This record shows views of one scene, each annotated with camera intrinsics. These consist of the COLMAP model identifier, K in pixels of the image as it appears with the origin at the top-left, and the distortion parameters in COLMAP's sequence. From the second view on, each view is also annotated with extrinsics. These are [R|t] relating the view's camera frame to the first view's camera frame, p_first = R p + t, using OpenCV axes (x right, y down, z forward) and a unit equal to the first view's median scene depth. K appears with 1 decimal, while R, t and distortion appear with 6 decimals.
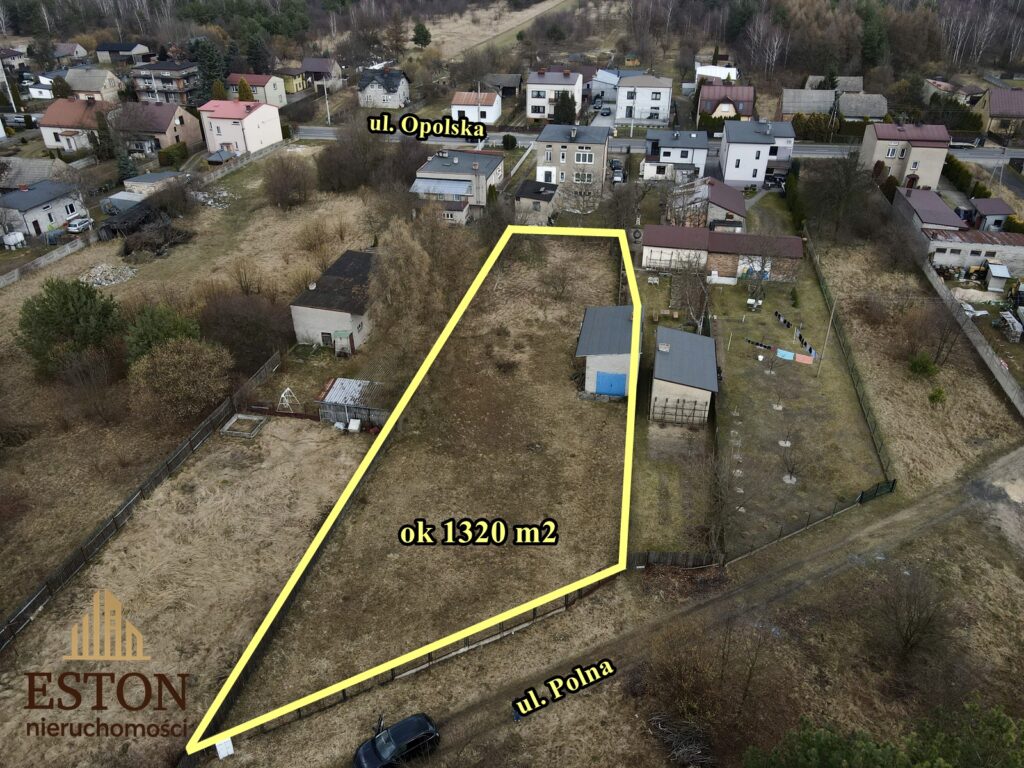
lens RADIAL K [[750.3, 0, 508.8], [0, 750.3, 389.4], [0, 0, 1]] dist [0.005985, 0.008391]
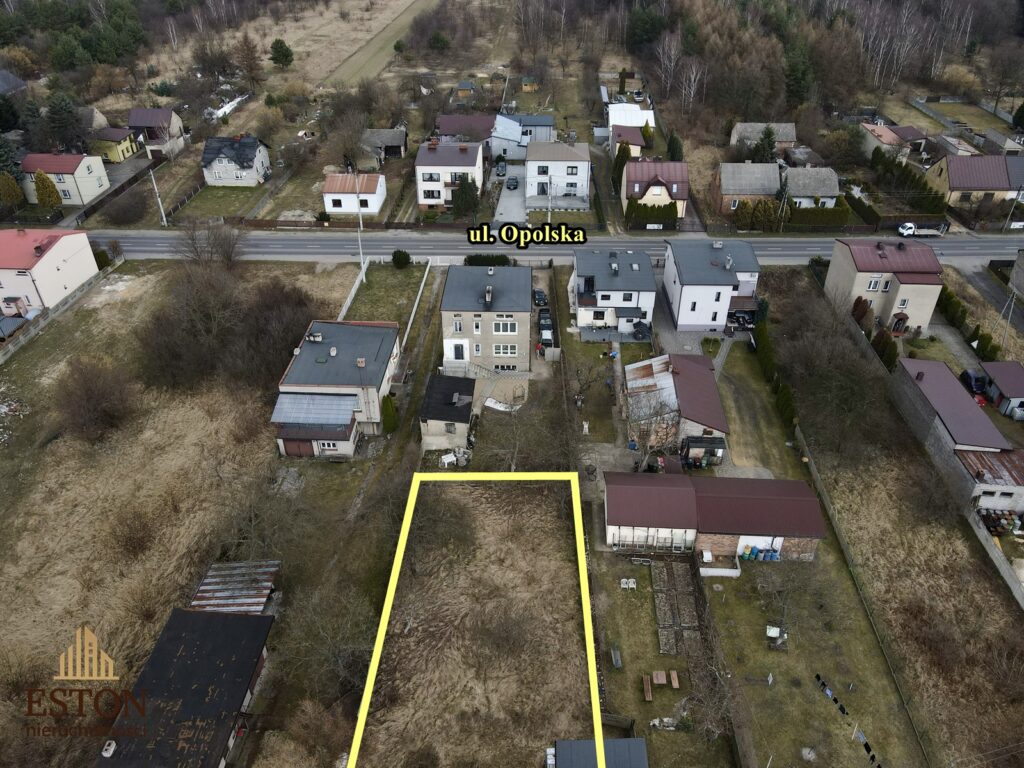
lens RADIAL K [[752.5, 0, 512.0], [0, 752.5, 384.0], [0, 0, 1]] dist [-0.001668, 0.030103]
pose [[0.988416, -0.083946, 0.126439, 0.007880], [0.077222, 0.995373, 0.057185, -0.376593], [-0.130654, -0.046758, 0.990325, 0.308025]]
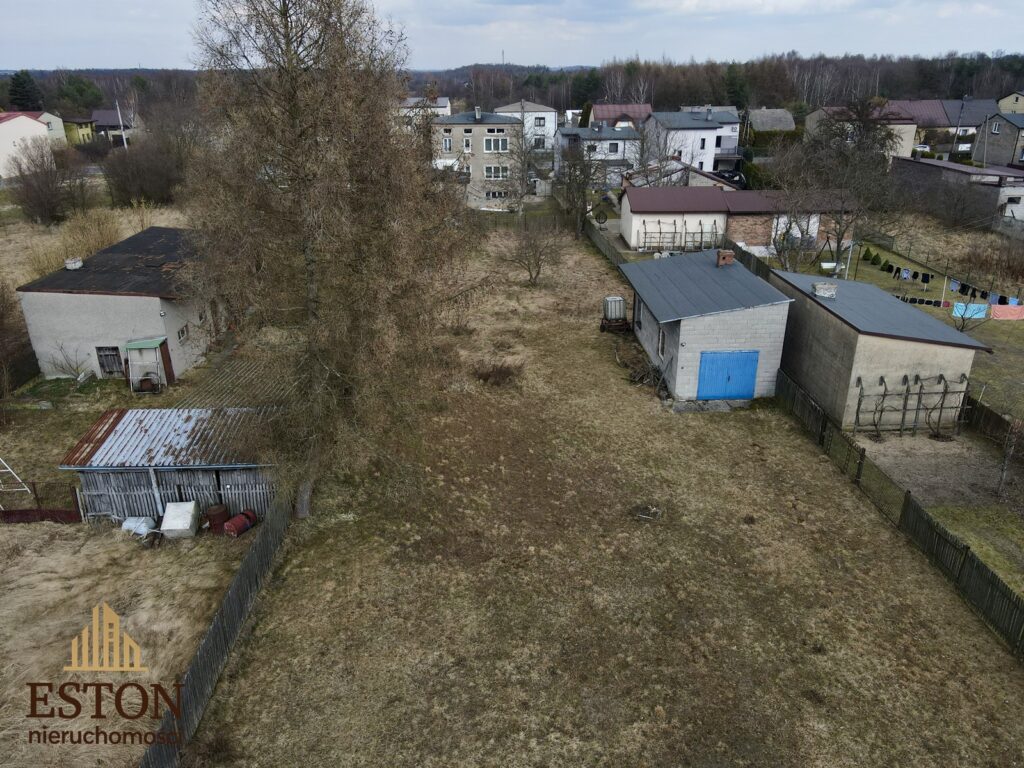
lens RADIAL K [[752.5, 0, 512.0], [0, 752.5, 384.0], [0, 0, 1]] dist [-0.001668, 0.030103]
pose [[0.972941, -0.089122, 0.213172, -0.081060], [0.120931, 0.982574, -0.141153, 0.038152], [-0.196877, 0.163112, 0.966765, 0.407689]]
